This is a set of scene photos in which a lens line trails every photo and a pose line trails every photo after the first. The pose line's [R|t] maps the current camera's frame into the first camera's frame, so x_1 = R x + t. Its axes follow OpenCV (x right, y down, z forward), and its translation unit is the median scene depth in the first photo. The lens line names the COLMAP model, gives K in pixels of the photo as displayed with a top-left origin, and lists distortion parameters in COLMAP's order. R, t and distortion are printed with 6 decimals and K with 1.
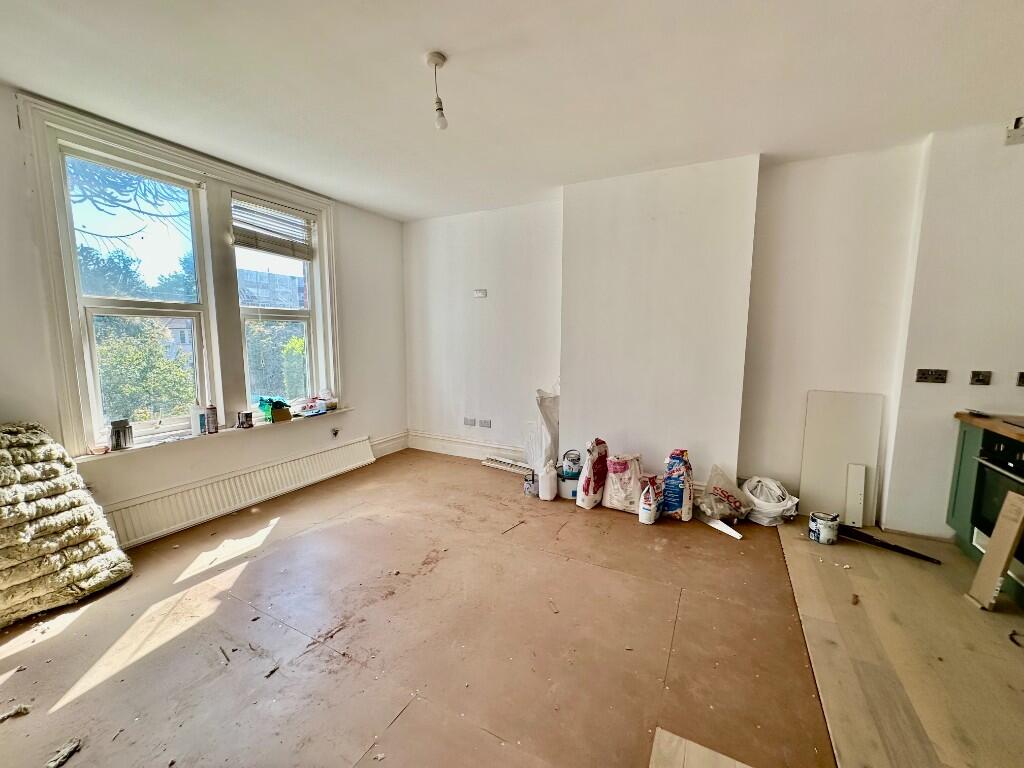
lens RADIAL K [[409.1, 0, 512.0], [0, 409.1, 384.0], [0, 0, 1]] dist [0.001260, 0.000242]
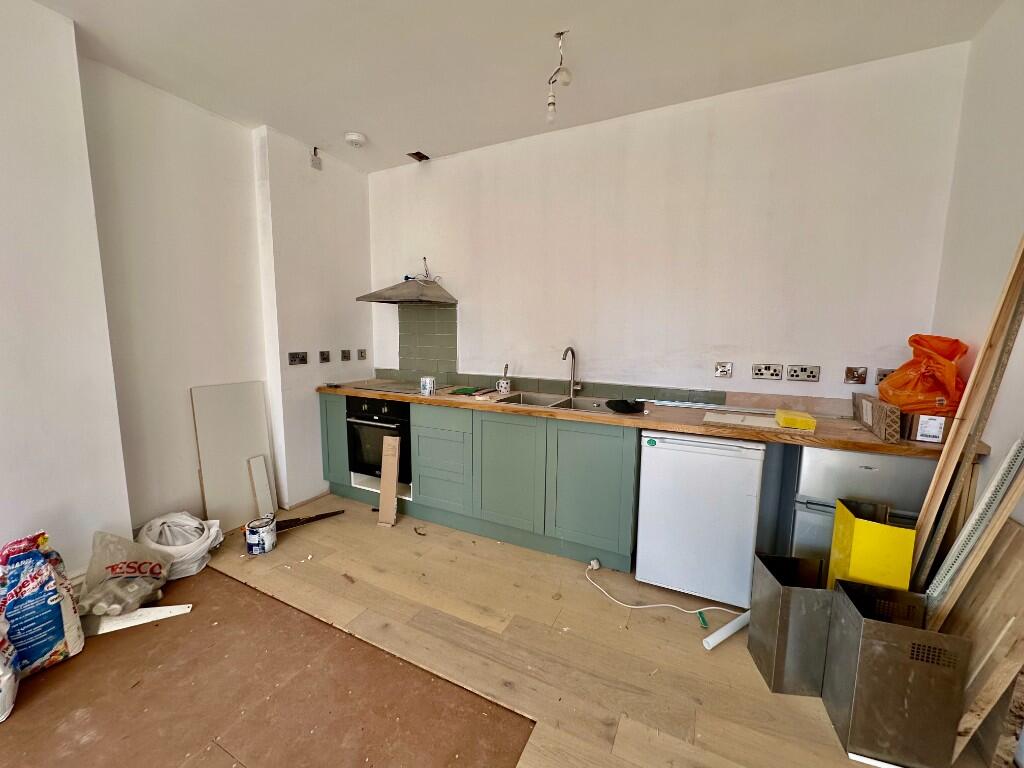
lens RADIAL K [[409.1, 0, 512.0], [0, 409.1, 384.0], [0, 0, 1]] dist [0.001260, 0.000242]
pose [[-0.014961, -0.135365, 0.990683, -0.090714], [0.109978, 0.984559, 0.136189, -0.036506], [-0.993821, 0.110991, 0.000157, 0.412593]]
